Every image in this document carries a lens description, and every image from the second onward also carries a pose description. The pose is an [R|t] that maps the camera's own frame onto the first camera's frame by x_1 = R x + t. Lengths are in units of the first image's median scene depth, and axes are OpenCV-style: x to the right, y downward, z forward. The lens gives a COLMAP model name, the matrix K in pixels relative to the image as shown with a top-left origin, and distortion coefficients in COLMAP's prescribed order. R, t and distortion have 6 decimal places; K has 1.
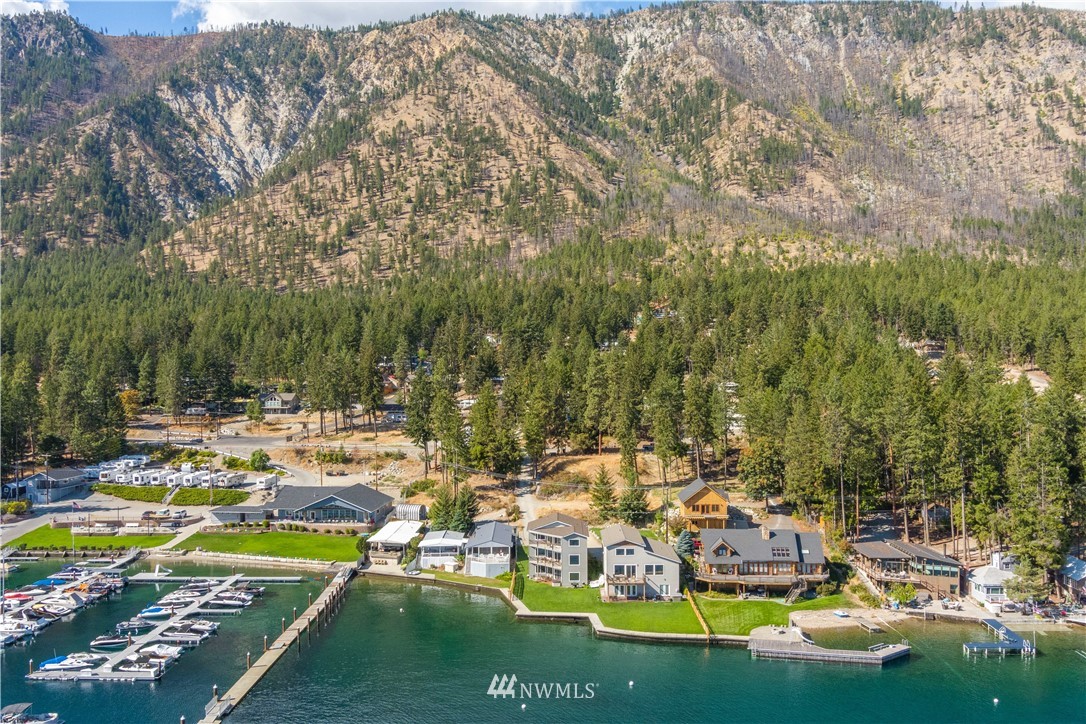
lens RADIAL K [[878.1, 0, 543.0], [0, 878.1, 362.0], [0, 0, 1]] dist [-0.053985, -0.015891]
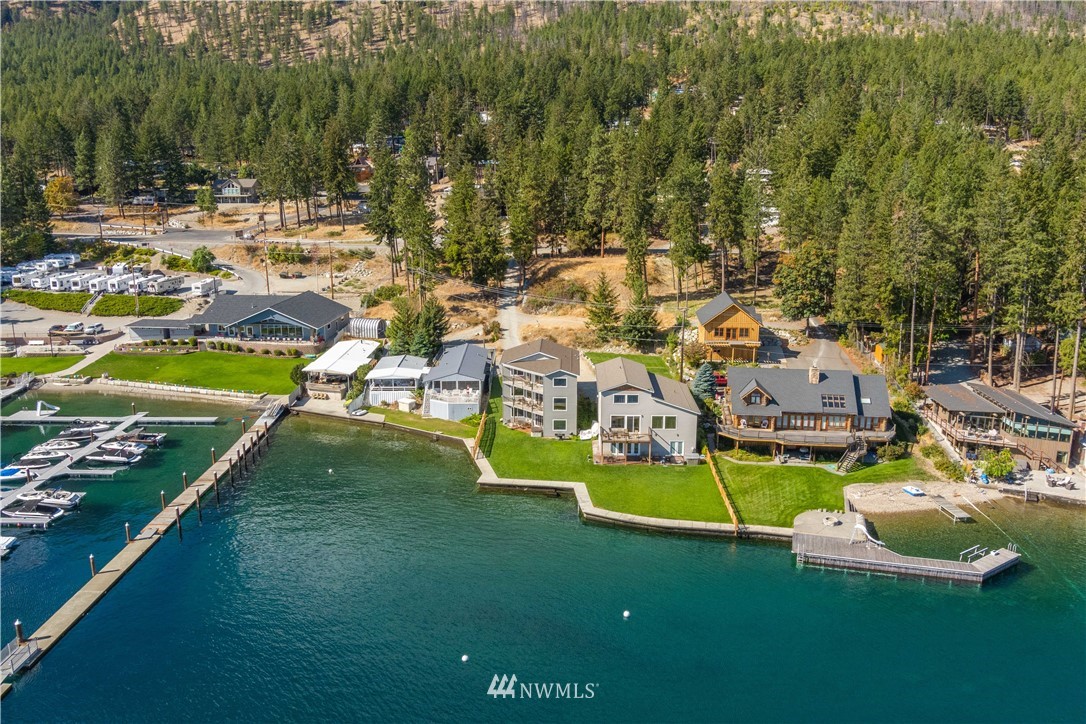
lens RADIAL K [[878.1, 0, 543.0], [0, 878.1, 362.0], [0, 0, 1]] dist [-0.053985, -0.015891]
pose [[0.999899, 0.009623, -0.010433, 0.020159], [-0.006839, 0.970774, 0.239898, 0.004262], [0.012436, -0.239802, 0.970742, 0.185167]]
